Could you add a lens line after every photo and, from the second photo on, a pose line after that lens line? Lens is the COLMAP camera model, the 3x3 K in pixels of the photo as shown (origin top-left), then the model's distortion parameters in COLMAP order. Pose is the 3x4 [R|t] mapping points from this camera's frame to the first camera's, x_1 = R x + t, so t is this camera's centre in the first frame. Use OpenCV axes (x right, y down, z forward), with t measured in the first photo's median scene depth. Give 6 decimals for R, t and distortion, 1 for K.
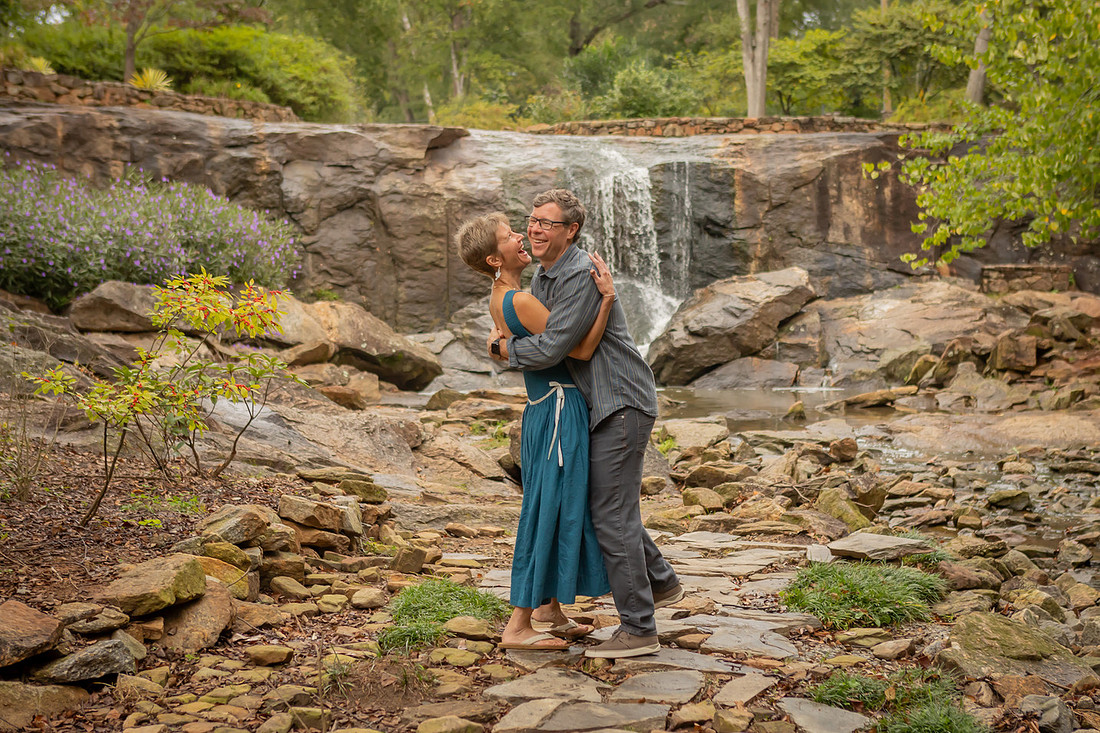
lens RADIAL K [[1710.6, 0, 577.8], [0, 1710.6, 395.9], [0, 0, 1]] dist [0.007193, 0.137031]
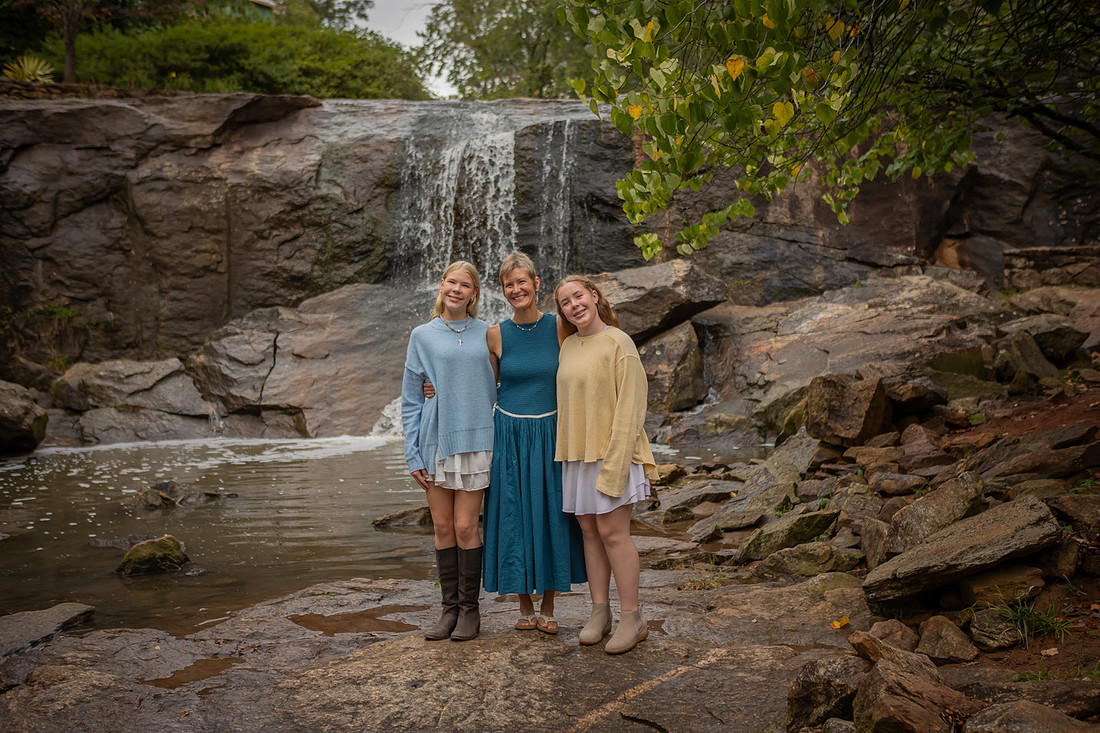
lens RADIAL K [[1318.2, 0, 550.0], [0, 1318.2, 366.5], [0, 0, 1]] dist [-0.025114, 0.075276]
pose [[0.943240, -0.001415, -0.332110, 0.260051], [0.001095, 0.999999, -0.001153, -0.032328], [0.332111, 0.000724, 0.943240, 0.493217]]
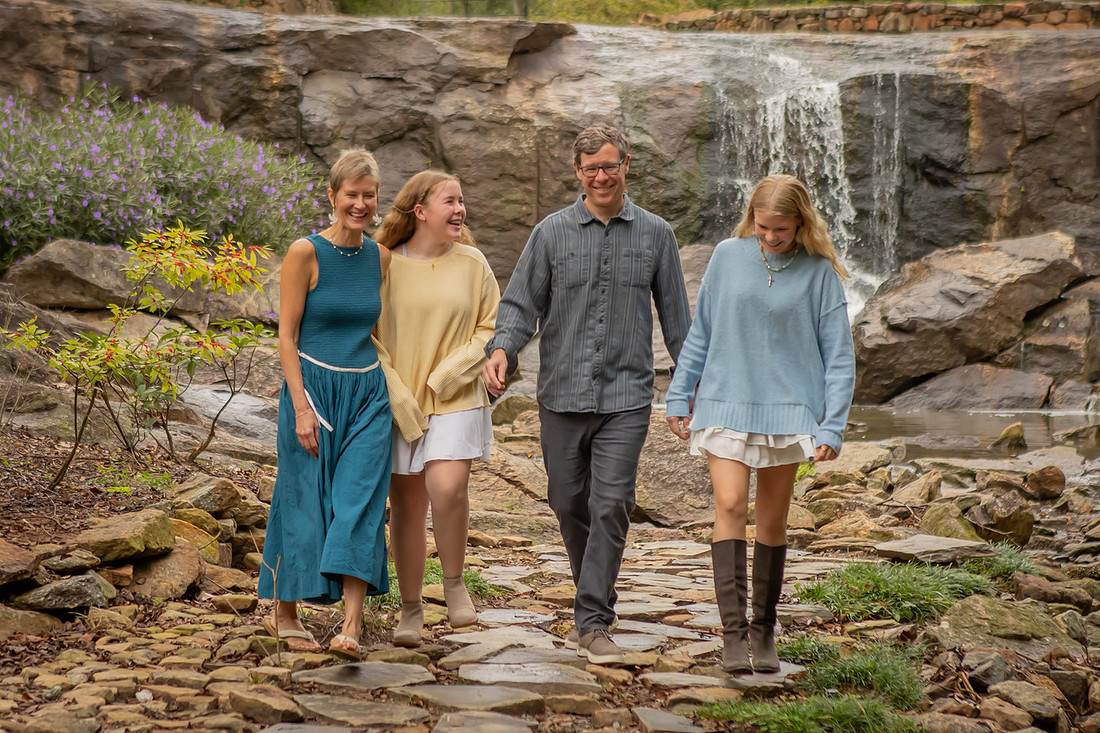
lens RADIAL K [[2818.1, 0, 500.3], [0, 2818.1, 365.5], [0, 0, 1]] dist [0.156228, 0.142779]
pose [[0.994348, 0.016858, -0.104821, 0.028899], [-0.019635, 0.999481, -0.025519, 0.009784], [0.104336, 0.027433, 0.994164, -0.126022]]
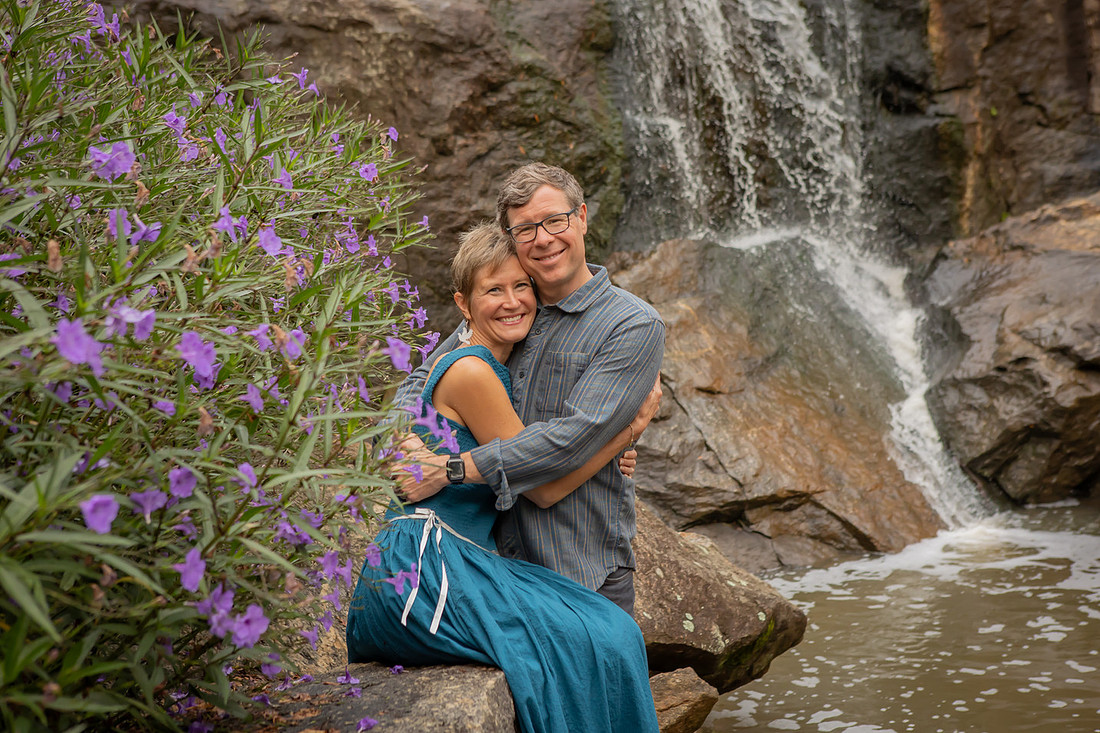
lens RADIAL K [[1850.3, 0, 550.0], [0, 1850.3, 366.5], [0, 0, 1]] dist [0.122339, -0.044012]
pose [[0.918095, -0.089943, 0.386020, -0.203051], [0.068124, 0.995228, 0.069866, -0.072107], [-0.390462, -0.037847, 0.919841, 0.634546]]
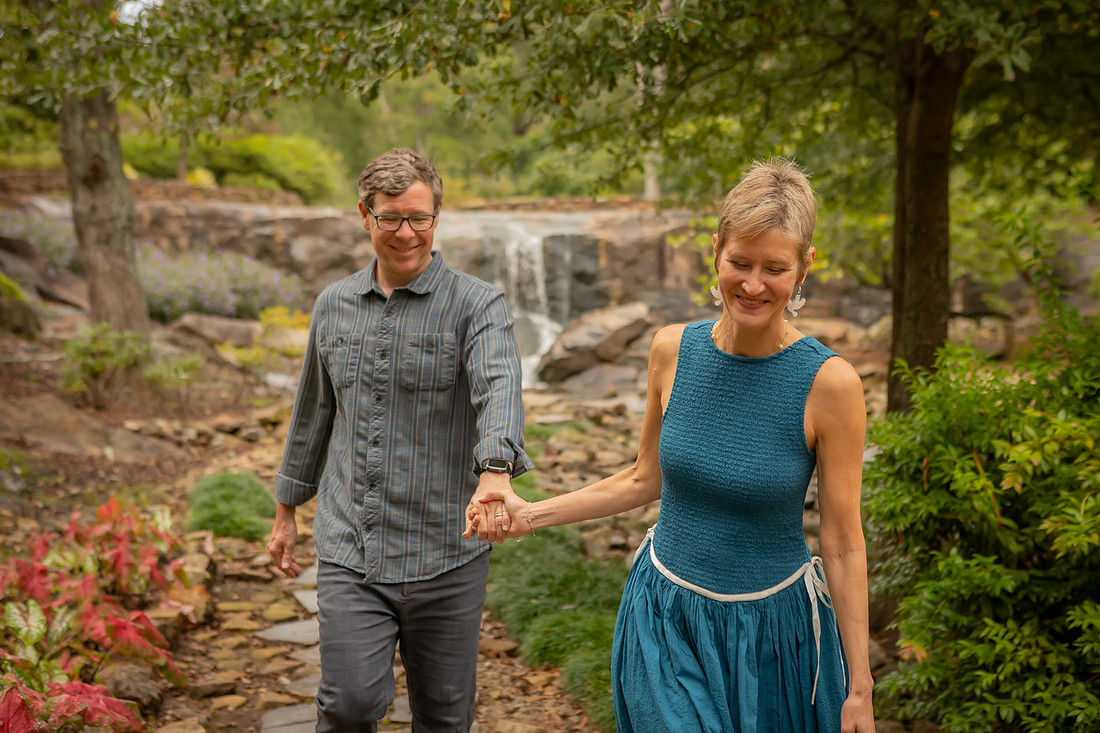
lens RADIAL K [[1508.7, 0, 550.0], [0, 1508.7, 366.5], [0, 0, 1]] dist [0.021756, 0.017875]
pose [[0.999962, -0.005117, 0.007006, 0.041729], [0.005358, 0.999378, -0.034850, 0.023738], [-0.006823, 0.034886, 0.999368, -0.306013]]
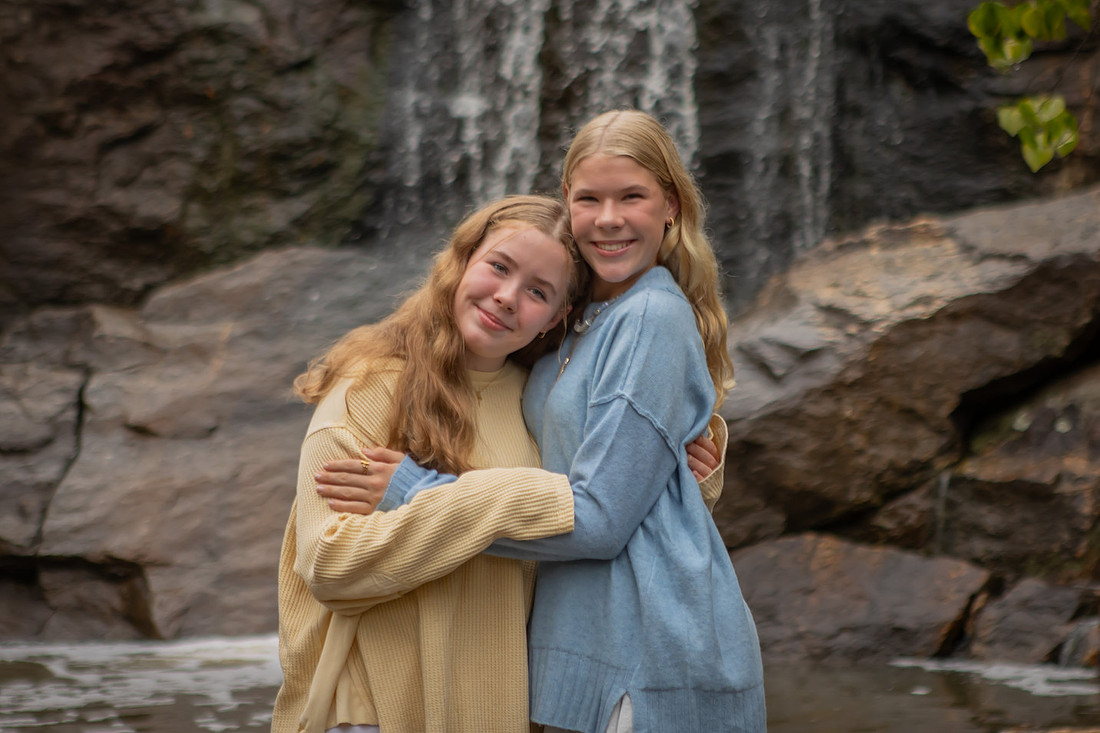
lens RADIAL K [[3085.6, 0, 609.3], [0, 3085.6, 338.0], [0, 0, 1]] dist [0.153767, 0.871896]
pose [[0.920953, -0.012063, -0.389486, 0.247011], [-0.004745, 0.999099, -0.042164, -0.031535], [0.389644, 0.040679, 0.920067, 0.539667]]
